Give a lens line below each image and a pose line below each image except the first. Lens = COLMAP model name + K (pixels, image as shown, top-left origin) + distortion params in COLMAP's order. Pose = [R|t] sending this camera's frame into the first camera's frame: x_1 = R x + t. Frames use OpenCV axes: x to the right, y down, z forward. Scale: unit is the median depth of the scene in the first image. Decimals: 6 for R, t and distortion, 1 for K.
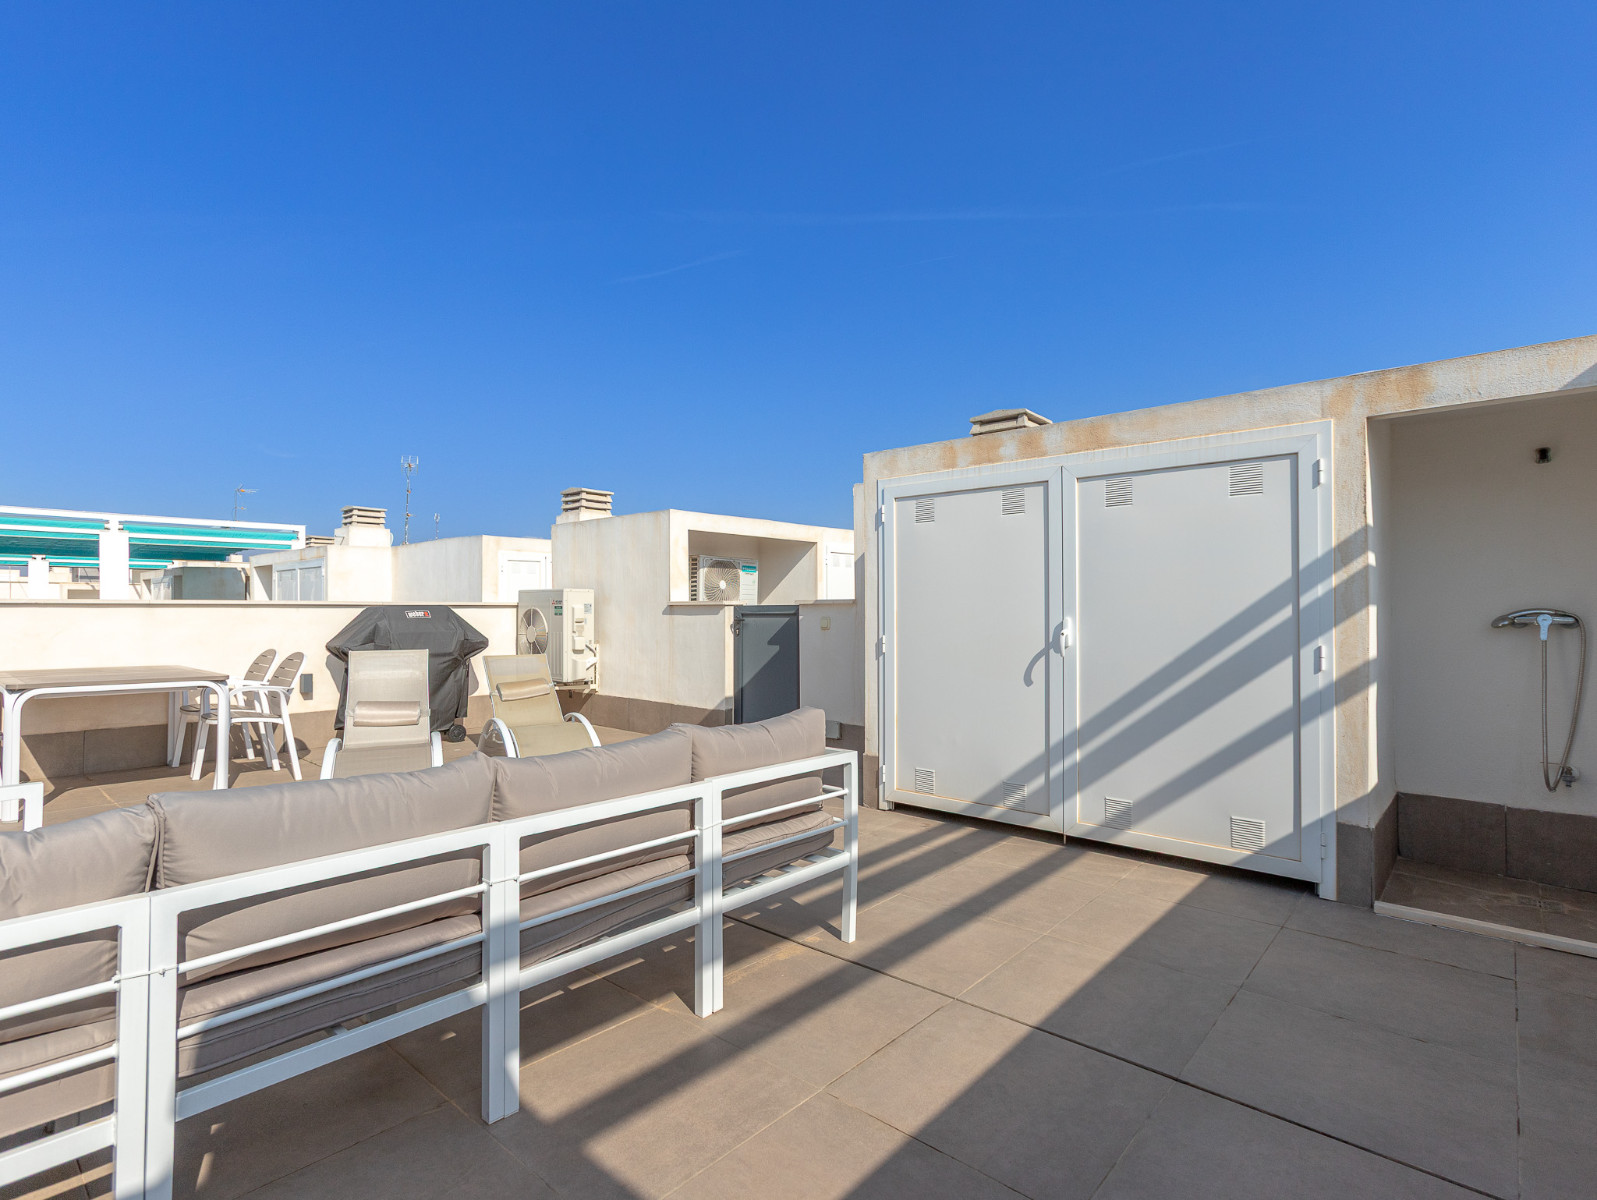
lens RADIAL K [[809.6, 0, 730.6], [0, 809.6, 605.2], [0, 0, 1]] dist [0.036914, 0.000103]
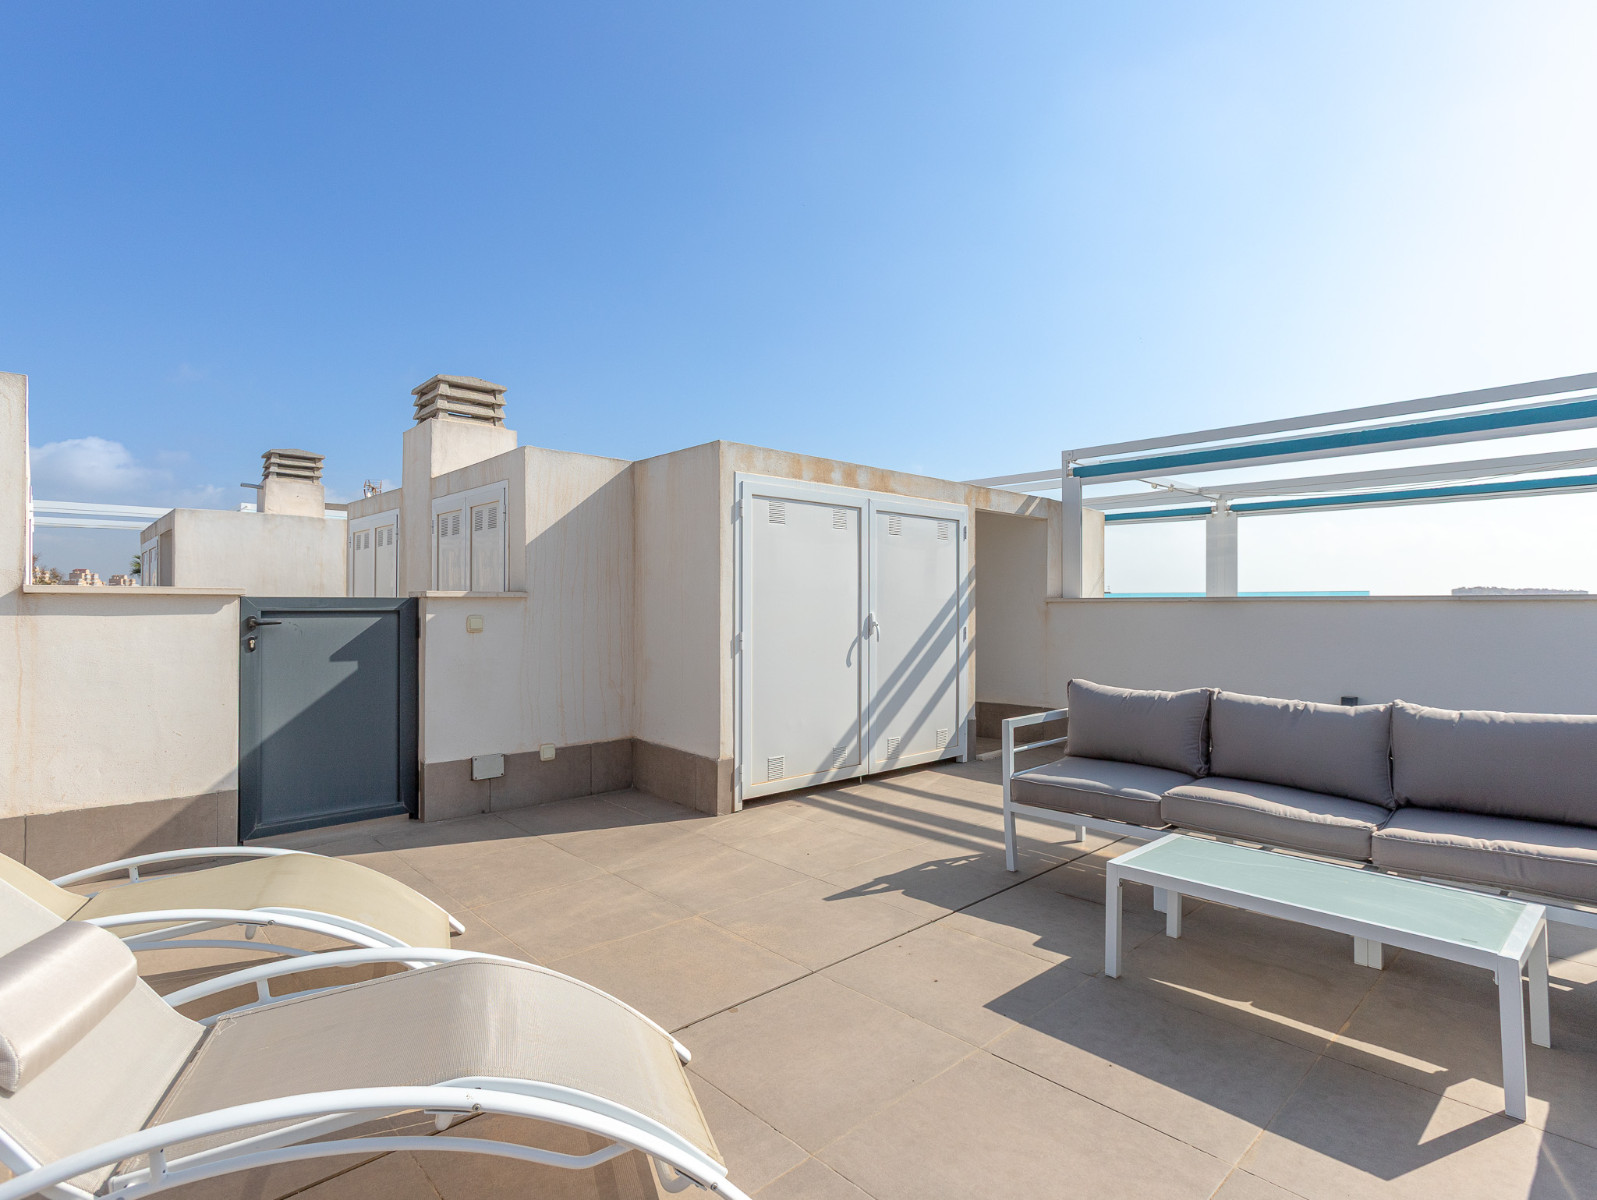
lens RADIAL K [[837.7, 0, 778.5], [0, 837.7, 603.0], [0, 0, 1]] dist [0.024193, 0.000564]
pose [[0.069739, 0.000151, 0.997565, -0.491084], [-0.011831, 0.999930, 0.000676, -0.000067], [-0.997495, -0.011850, 0.069735, 0.532814]]
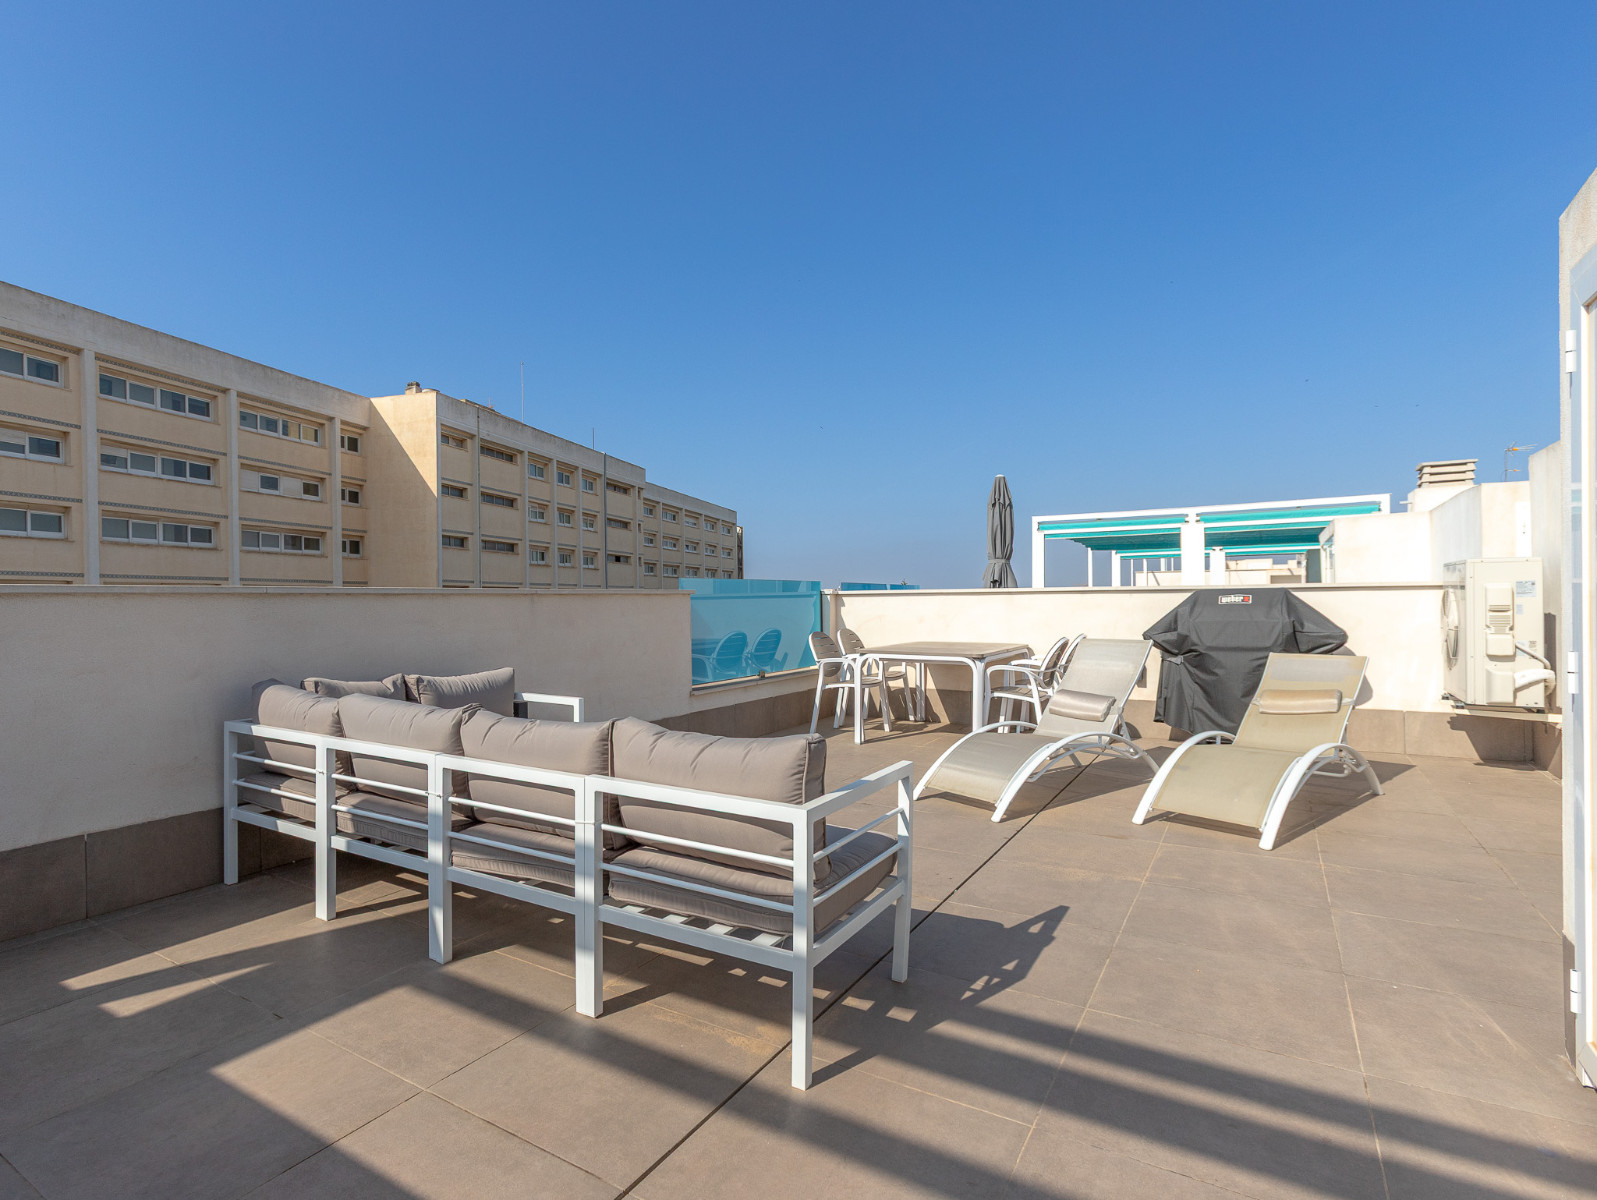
lens RADIAL K [[837.7, 0, 778.5], [0, 837.7, 603.0], [0, 0, 1]] dist [0.024193, 0.000564]
pose [[0.244266, 0.000298, -0.969708, 0.314187], [0.016535, 0.999853, 0.004472, 0.002620], [0.969567, -0.017127, 0.244226, 0.303738]]
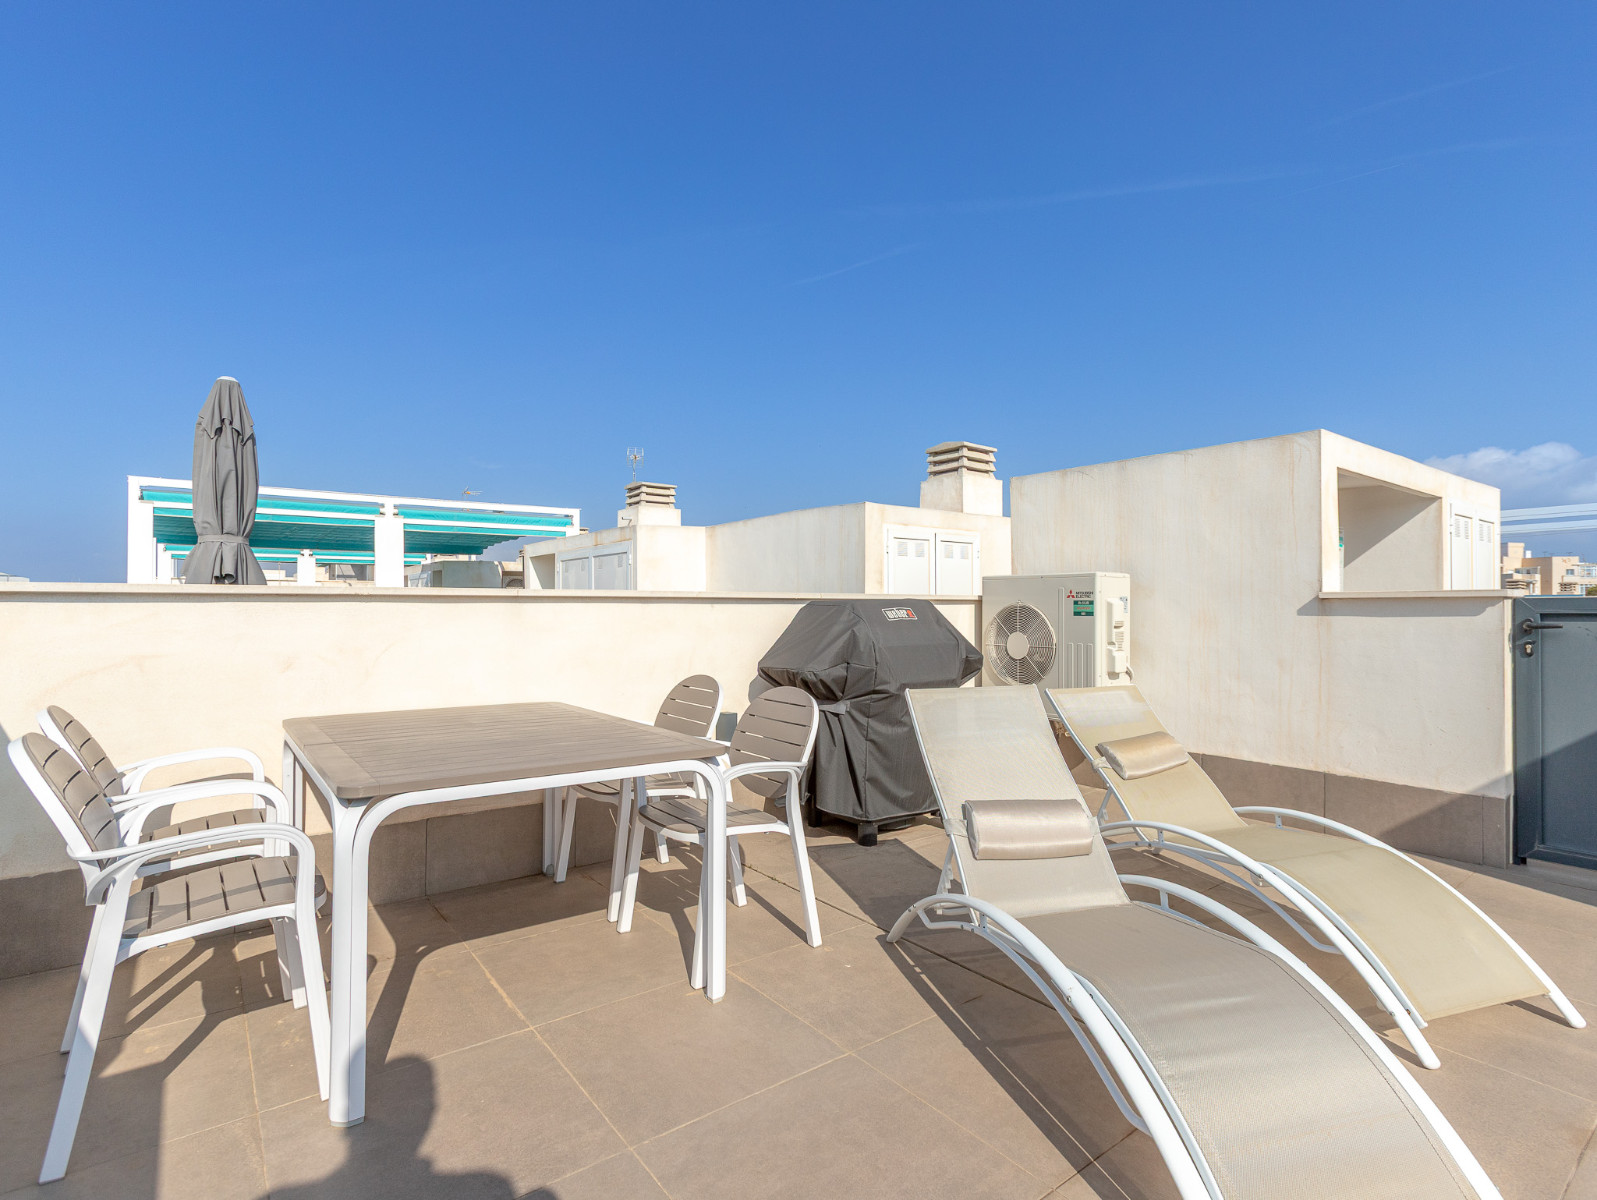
lens RADIAL K [[778.6, 0, 772.4], [0, 778.6, 600.7], [0, 0, 1]] dist [-0.007118, 0.000252]
pose [[0.989898, -0.001911, -0.141767, -0.361151], [0.001642, 0.999997, -0.002018, 0.001875], [0.141770, 0.001765, 0.989898, 0.388291]]
